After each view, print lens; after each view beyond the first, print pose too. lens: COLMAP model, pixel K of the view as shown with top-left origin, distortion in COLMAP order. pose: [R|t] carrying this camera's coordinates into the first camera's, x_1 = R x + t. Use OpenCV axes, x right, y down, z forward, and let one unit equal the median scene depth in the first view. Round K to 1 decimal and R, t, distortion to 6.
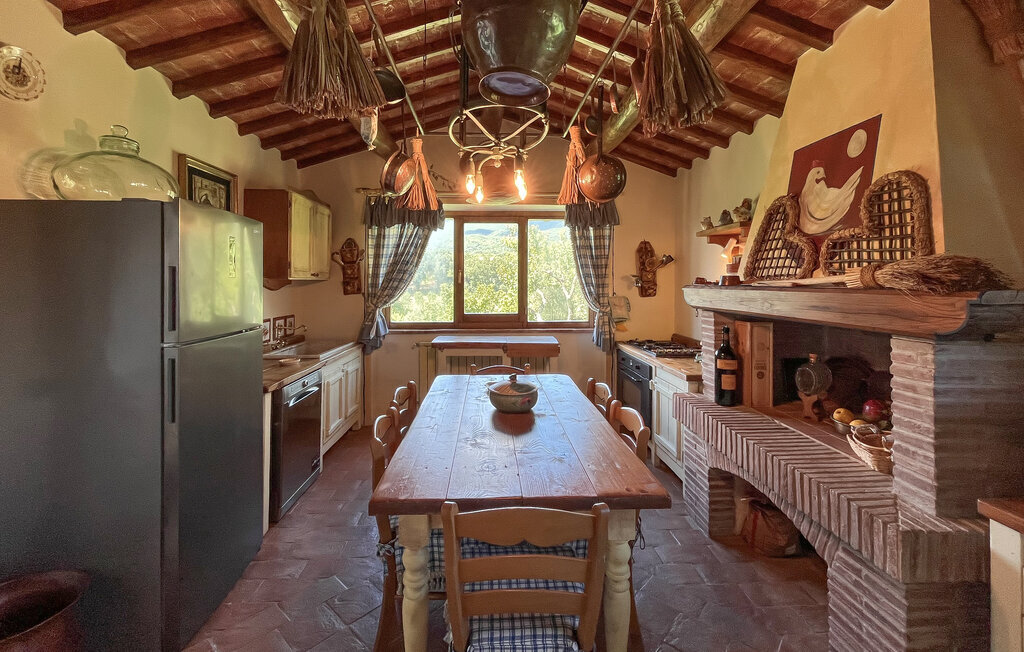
lens RADIAL K [[427.2, 0, 514.0], [0, 427.2, 272.9], [0, 0, 1]] dist [-0.000913, -0.000156]
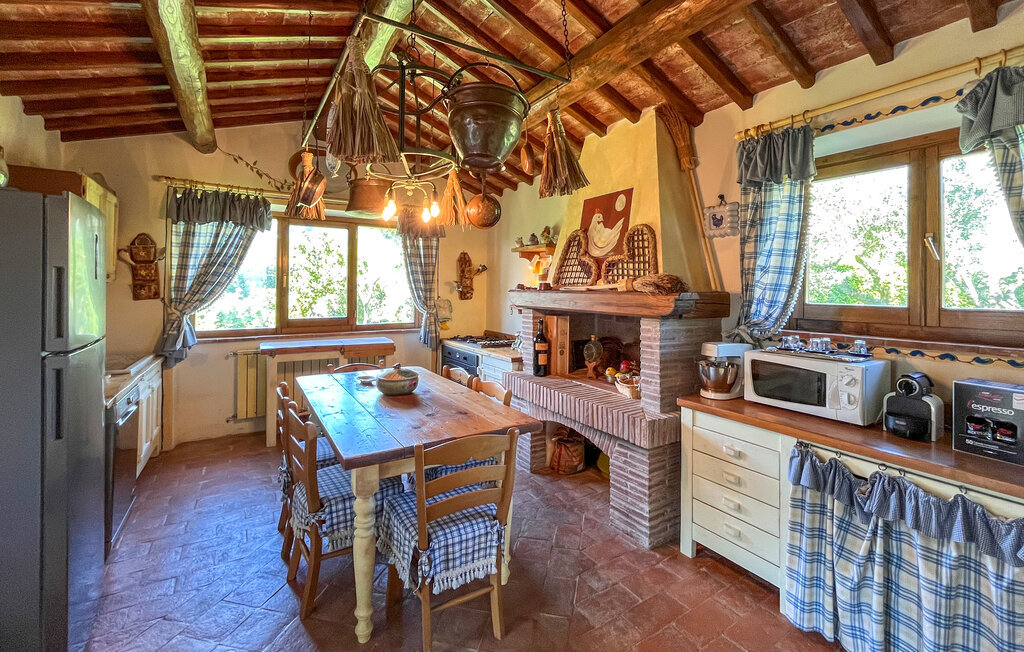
lens RADIAL K [[427.2, 0, 514.0], [0, 427.2, 272.9], [0, 0, 1]] dist [-0.000913, -0.000156]
pose [[0.874179, 0.021999, 0.485105, -0.278706], [-0.016504, 0.999742, -0.015596, -0.003173], [-0.485323, 0.005627, 0.874317, -0.186852]]
